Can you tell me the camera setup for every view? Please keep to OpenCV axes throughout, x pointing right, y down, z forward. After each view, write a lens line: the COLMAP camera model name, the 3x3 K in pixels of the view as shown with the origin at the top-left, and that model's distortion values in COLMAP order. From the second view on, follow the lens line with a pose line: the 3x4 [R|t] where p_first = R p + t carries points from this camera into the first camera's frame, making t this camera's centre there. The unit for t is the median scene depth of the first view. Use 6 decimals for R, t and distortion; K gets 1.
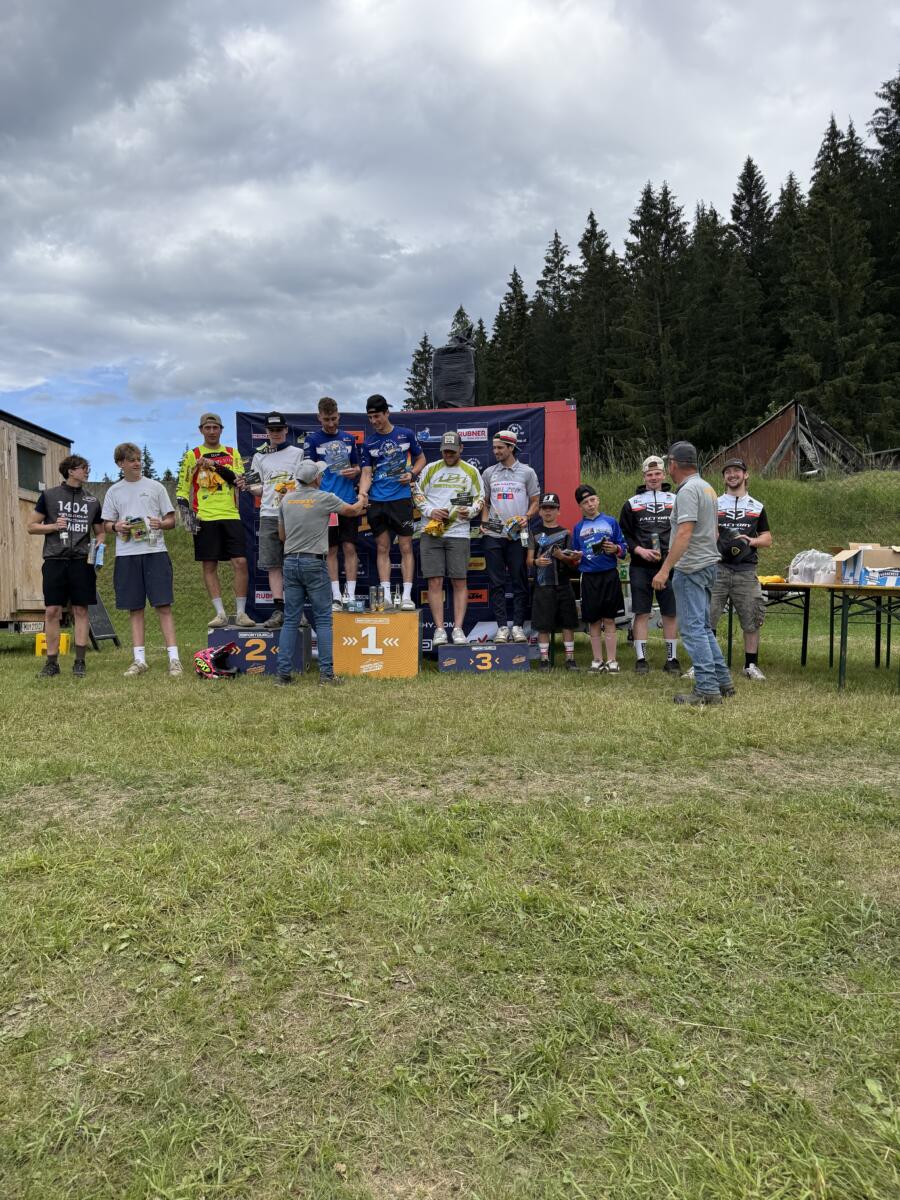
lens RADIAL K [[806.5, 0, 447.1], [0, 806.5, 607.7], [0, 0, 1]] dist [0.034473, -0.038754]
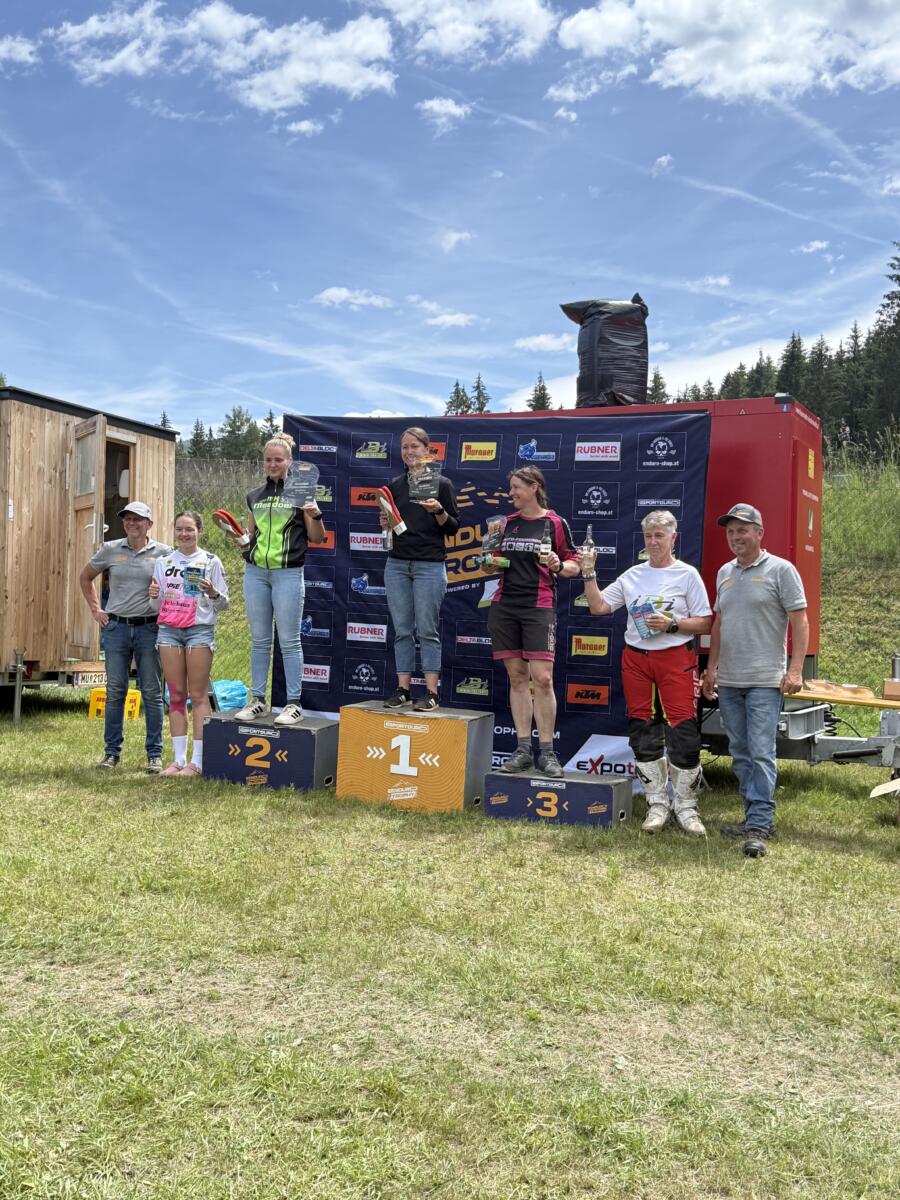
lens RADIAL K [[1254.0, 0, 467.1], [0, 1254.0, 655.1], [0, 0, 1]] dist [0.061041, 0.000000]
pose [[0.930072, 0.071767, -0.360300, 0.327460], [-0.063189, 0.997368, 0.035546, -0.083338], [0.361902, -0.010293, 0.932159, 0.006735]]
